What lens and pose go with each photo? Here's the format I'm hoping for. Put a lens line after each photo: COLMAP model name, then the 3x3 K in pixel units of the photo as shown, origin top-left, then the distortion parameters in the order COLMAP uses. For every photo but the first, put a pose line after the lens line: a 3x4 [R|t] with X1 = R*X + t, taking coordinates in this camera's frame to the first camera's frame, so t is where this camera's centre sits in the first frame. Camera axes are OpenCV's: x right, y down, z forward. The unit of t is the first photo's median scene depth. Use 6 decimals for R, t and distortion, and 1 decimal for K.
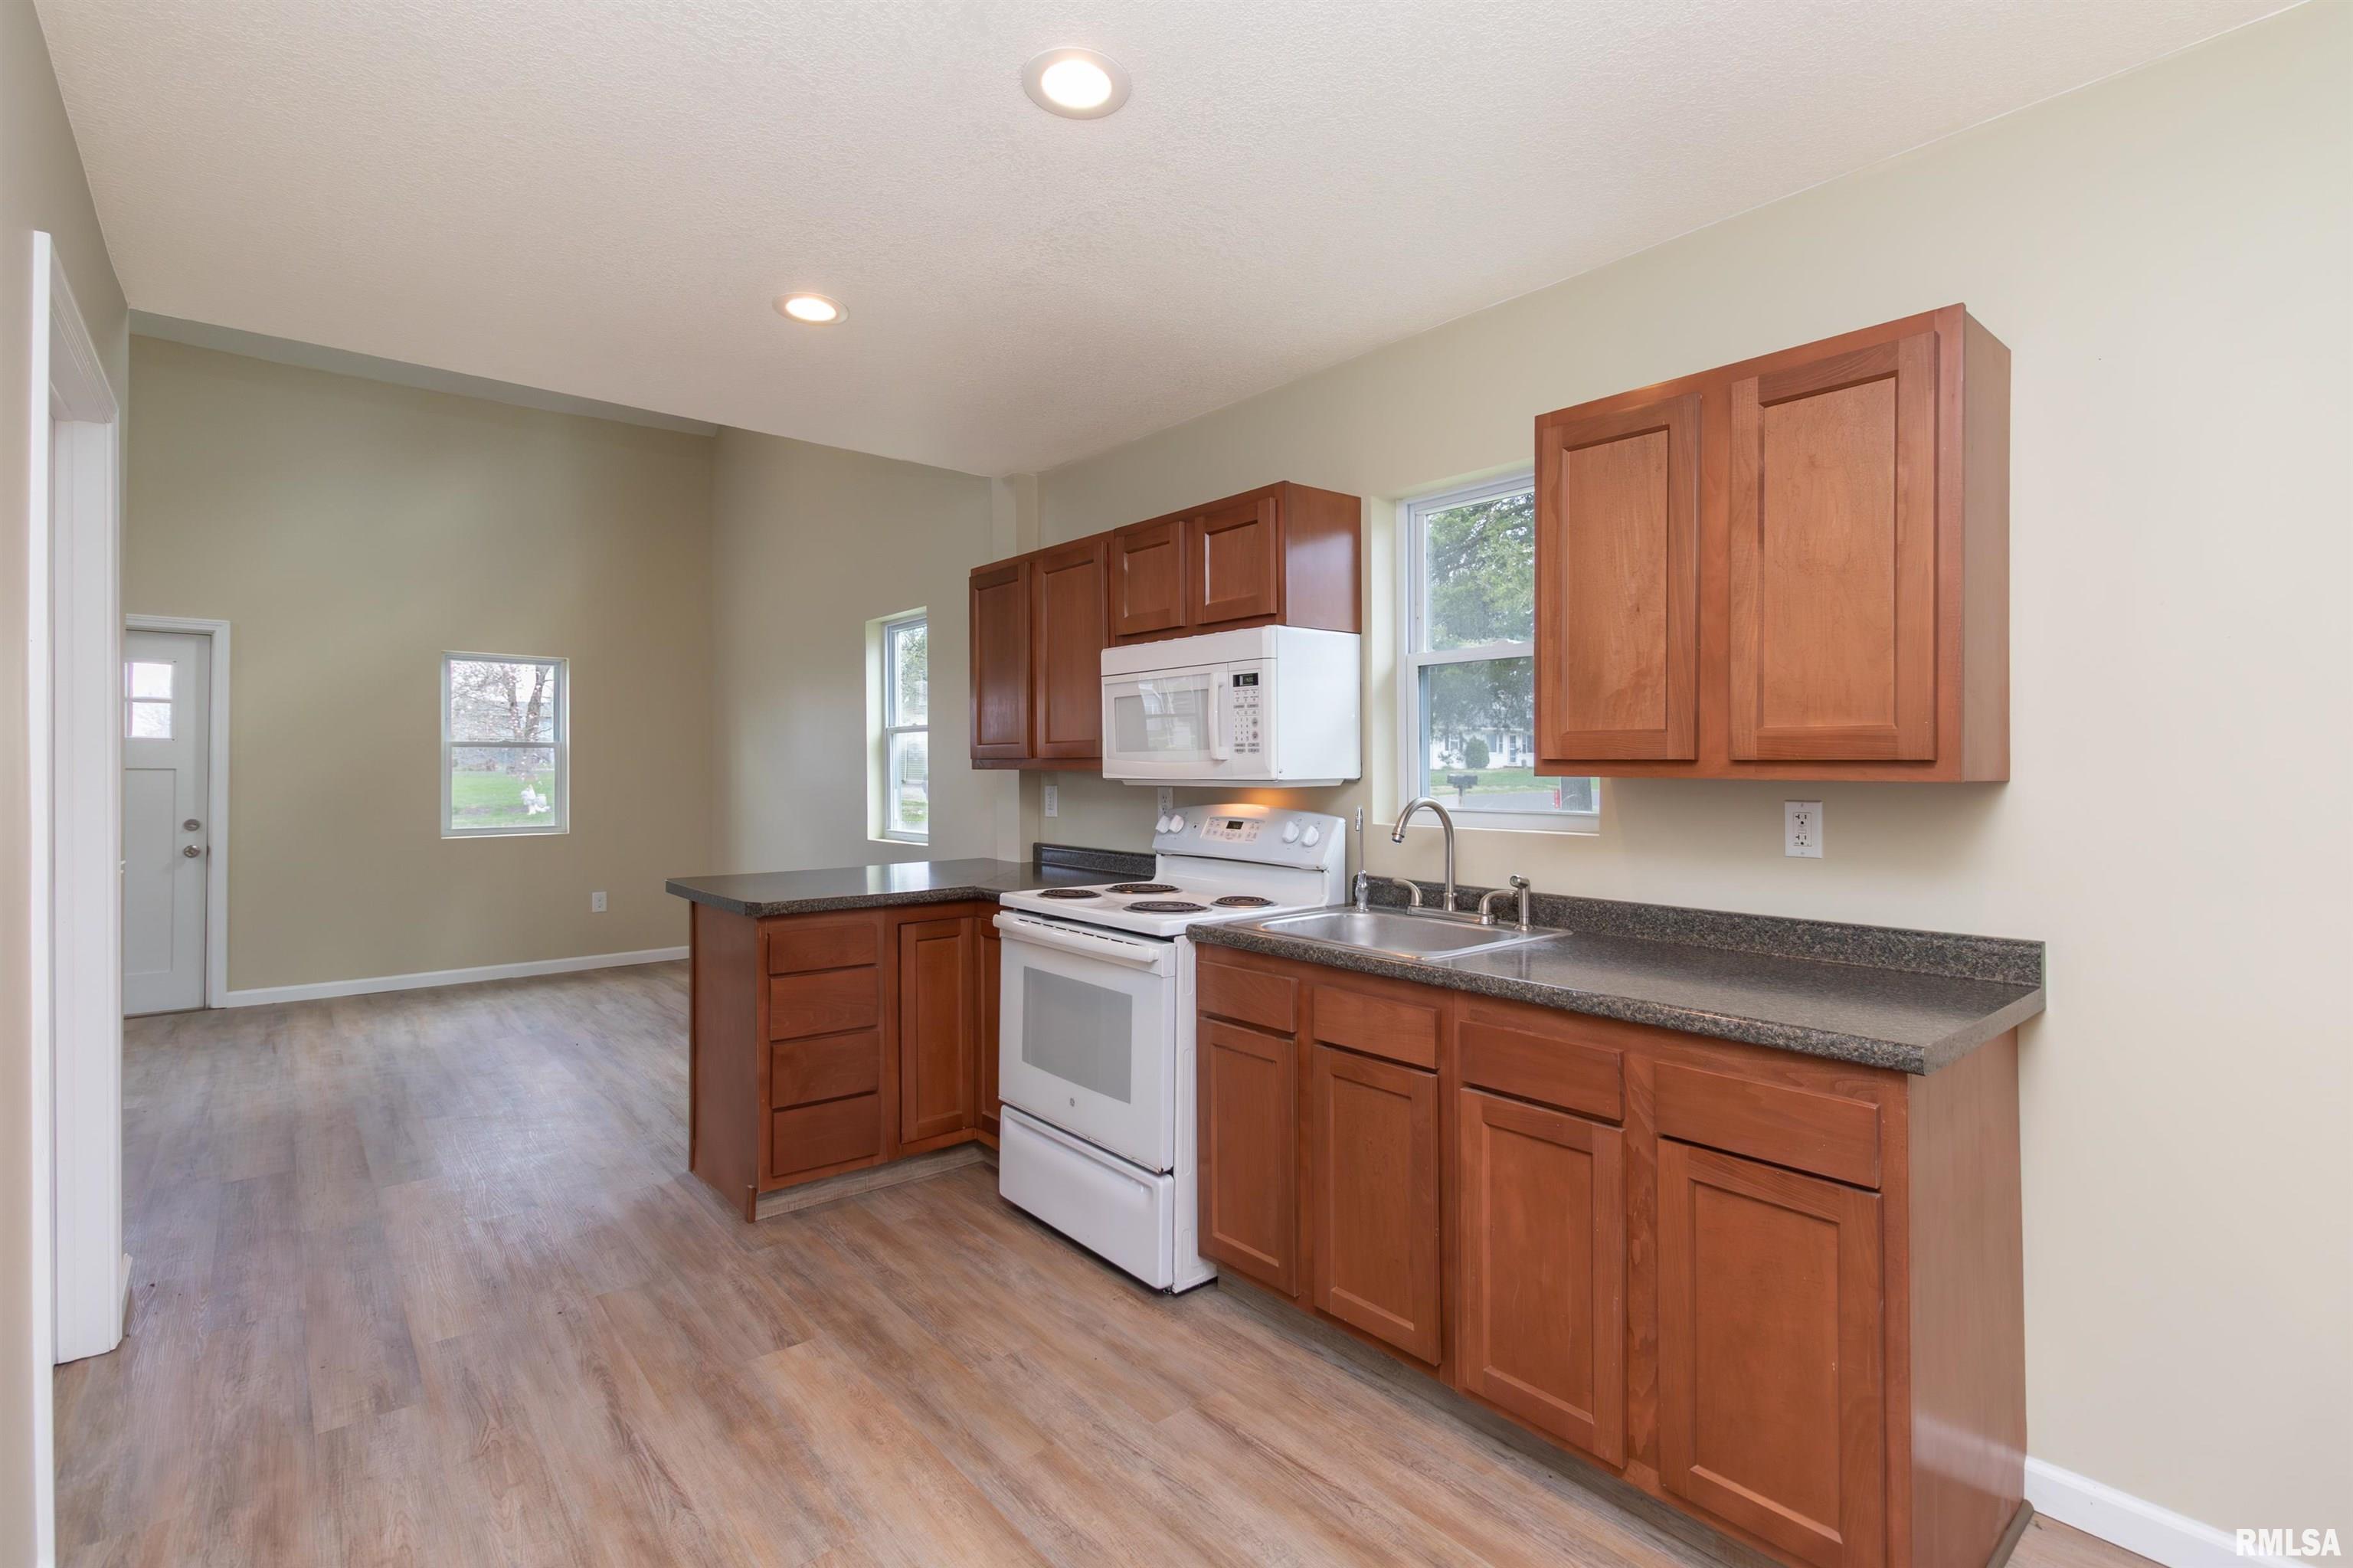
lens RADIAL K [[1093.9, 0, 1189.1], [0, 1093.9, 770.2], [0, 0, 1]] dist [0.000023, 0.000126]
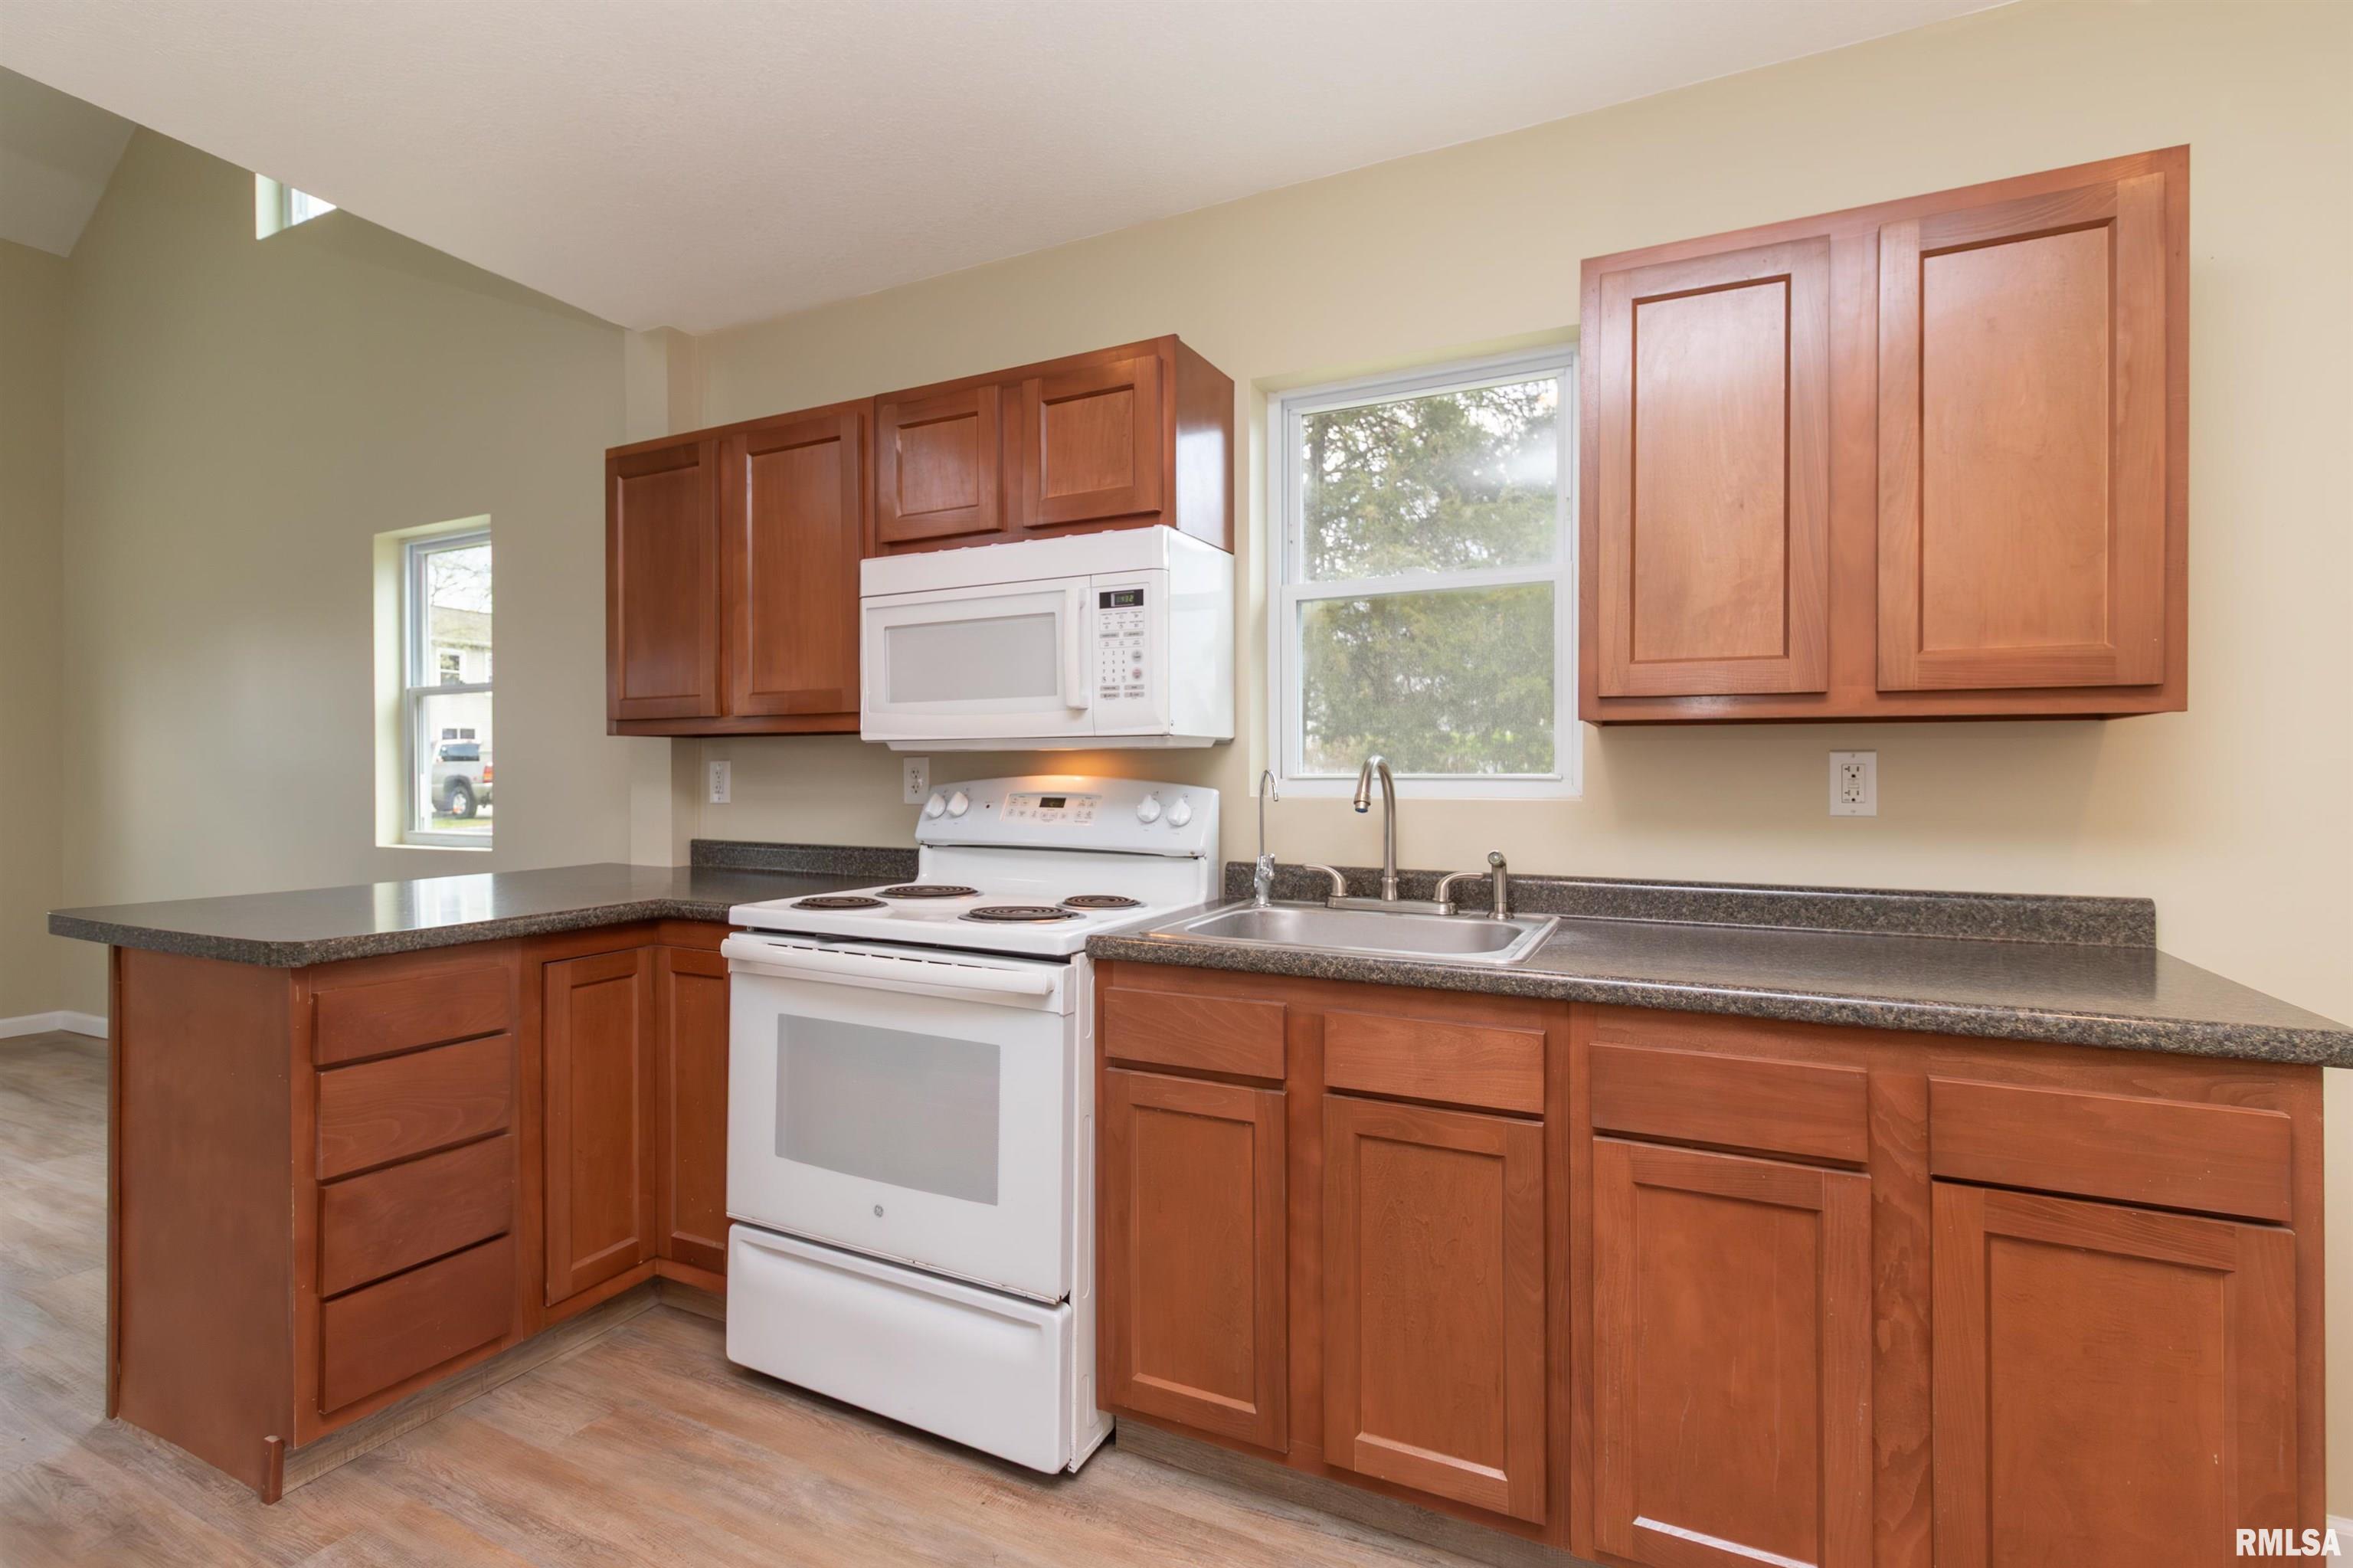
lens RADIAL K [[1093.9, 0, 1147.9], [0, 1093.9, 772.9], [0, 0, 1]] dist [0.000023, 0.000126]
pose [[0.922014, 0.001394, 0.387154, -0.217763], [-0.000174, 0.999995, -0.003187, 0.036779], [-0.387156, 0.002871, 0.922010, 0.319204]]
